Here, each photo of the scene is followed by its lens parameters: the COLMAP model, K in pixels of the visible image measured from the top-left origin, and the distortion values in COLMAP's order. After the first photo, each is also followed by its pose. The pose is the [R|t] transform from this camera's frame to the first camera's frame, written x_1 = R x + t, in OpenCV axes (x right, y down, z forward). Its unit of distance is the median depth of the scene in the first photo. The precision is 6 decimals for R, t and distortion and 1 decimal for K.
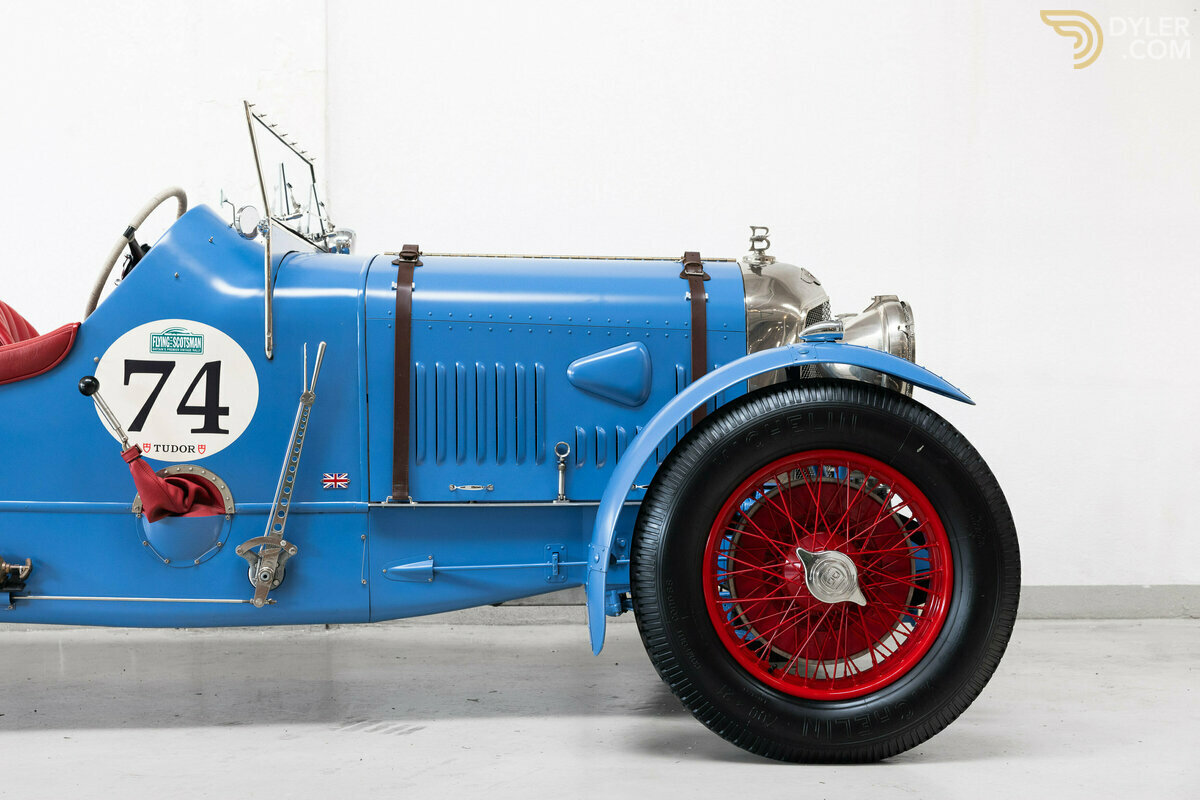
lens RADIAL K [[1683.2, 0, 600.0], [0, 1683.2, 400.0], [0, 0, 1]] dist [-0.027052, -0.083932]
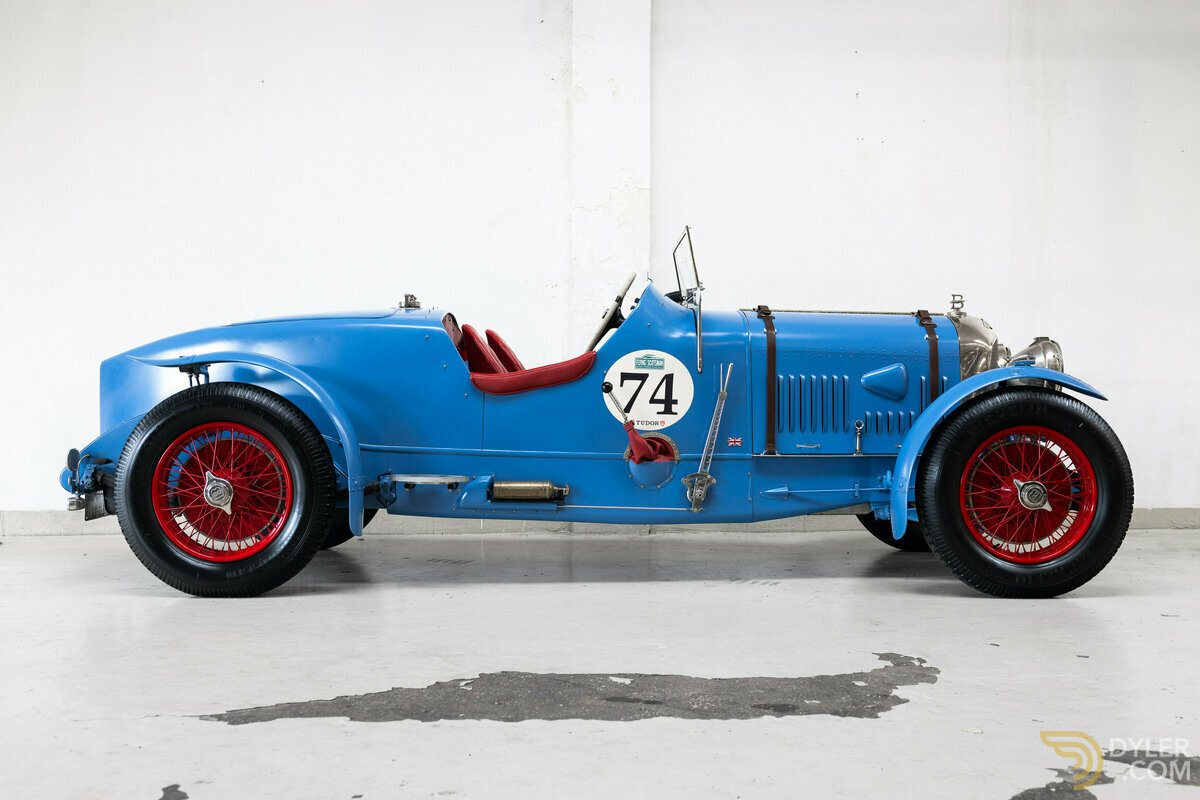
lens RADIAL K [[1304.2, 0, 600.0], [0, 1304.2, 400.0], [0, 0, 1]] dist [-0.000257, -0.390274]
pose [[0.999969, 0.005201, -0.005968, -0.294655], [-0.005124, 0.999904, 0.012864, -0.012603], [0.006034, -0.012833, 0.999899, -0.370851]]
